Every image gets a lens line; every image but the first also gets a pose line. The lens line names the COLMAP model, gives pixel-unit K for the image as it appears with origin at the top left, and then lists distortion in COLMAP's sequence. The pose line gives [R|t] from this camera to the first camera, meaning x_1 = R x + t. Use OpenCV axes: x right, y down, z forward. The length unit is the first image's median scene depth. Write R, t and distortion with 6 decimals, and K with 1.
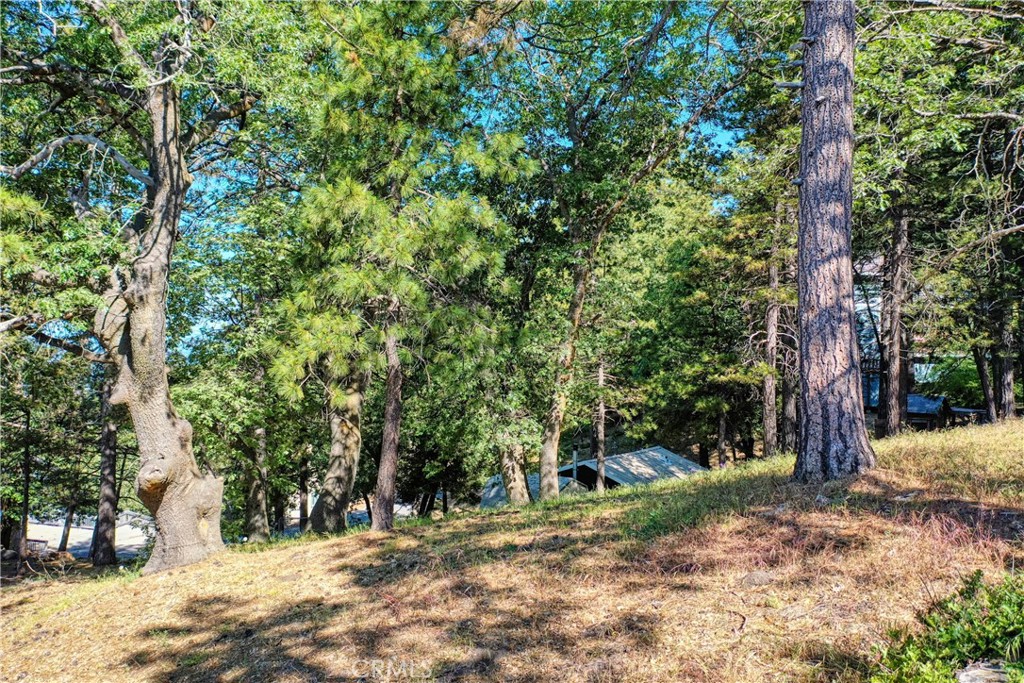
lens RADIAL K [[801.3, 0, 526.6], [0, 801.3, 343.7], [0, 0, 1]] dist [-0.008980, 0.015359]
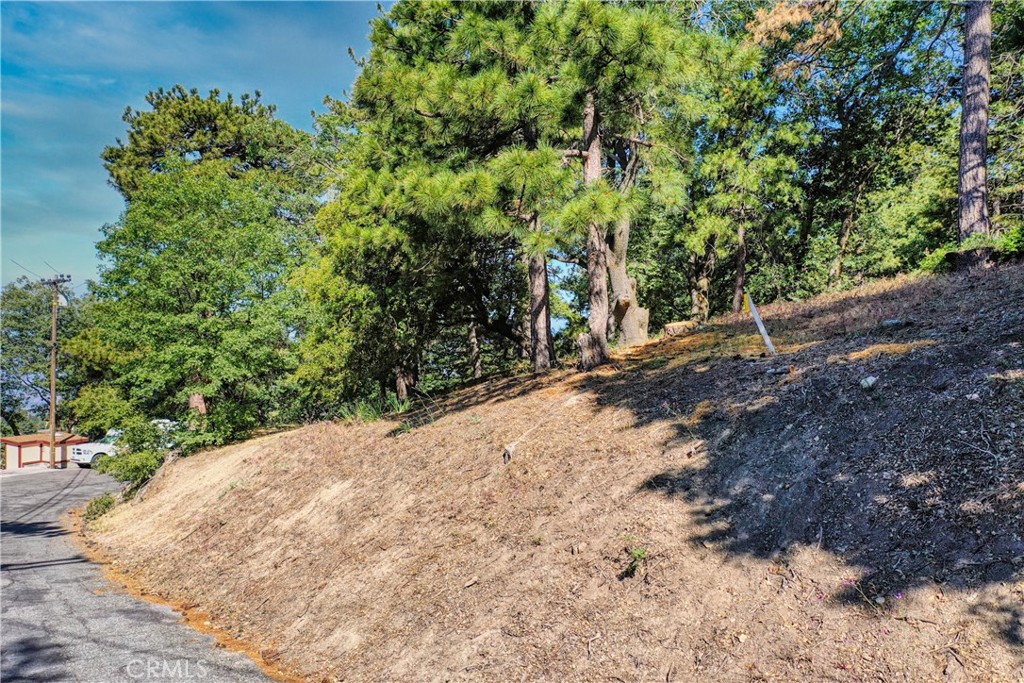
lens RADIAL K [[801.3, 0, 512.4], [0, 801.3, 345.4], [0, 0, 1]] dist [-0.008980, 0.015359]
pose [[0.946076, 0.009276, -0.323812, -0.046159], [-0.007965, 0.999954, 0.005372, 0.200799], [0.323847, -0.002503, 0.946106, -0.780511]]
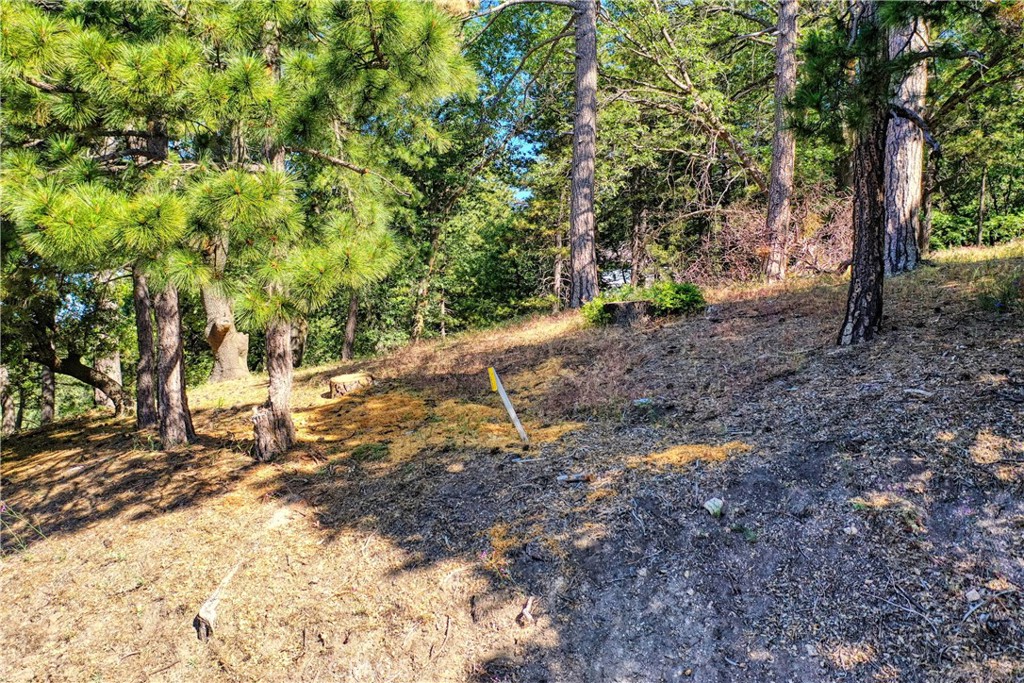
lens RADIAL K [[801.3, 0, 514.6], [0, 801.3, 345.2], [0, 0, 1]] dist [-0.008980, 0.015359]
pose [[0.969833, 0.007792, 0.243644, -0.196441], [-0.009631, 0.999933, 0.006356, 0.140928], [-0.243579, -0.008511, 0.969844, -0.630739]]
